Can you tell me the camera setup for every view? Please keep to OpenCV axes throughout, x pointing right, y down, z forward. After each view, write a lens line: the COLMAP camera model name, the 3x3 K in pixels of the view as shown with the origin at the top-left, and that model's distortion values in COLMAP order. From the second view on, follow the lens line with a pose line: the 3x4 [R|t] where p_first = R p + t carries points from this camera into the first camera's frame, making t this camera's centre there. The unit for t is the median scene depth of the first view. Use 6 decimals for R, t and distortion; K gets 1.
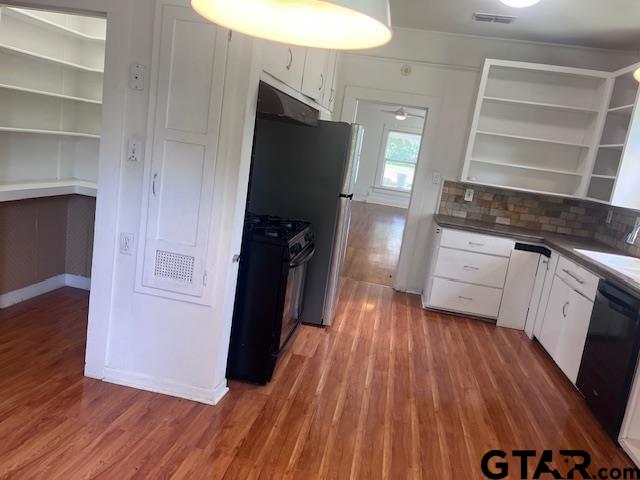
lens RADIAL K [[486.4, 0, 328.1], [0, 486.4, 240.3], [0, 0, 1]] dist [0.071716, -0.096197]
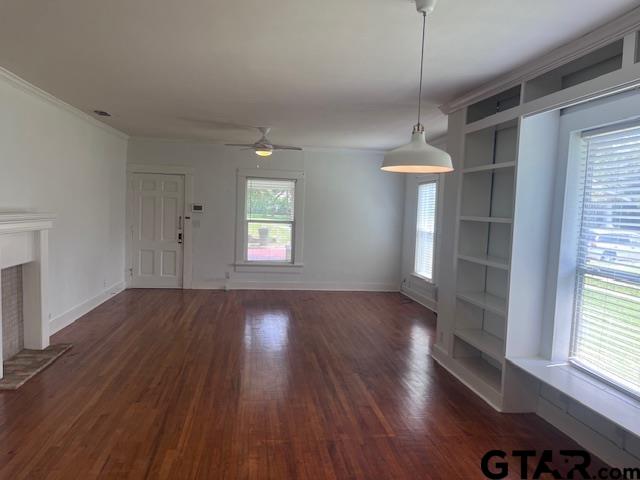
lens RADIAL K [[488.3, 0, 320.0], [0, 488.3, 240.0], [0, 0, 1]] dist [0.071152, -0.090228]
pose [[0.953977, -0.141204, 0.264555, 0.037854], [0.167358, 0.982729, -0.078964, -0.079996], [-0.248836, 0.119605, 0.961132, 0.376130]]
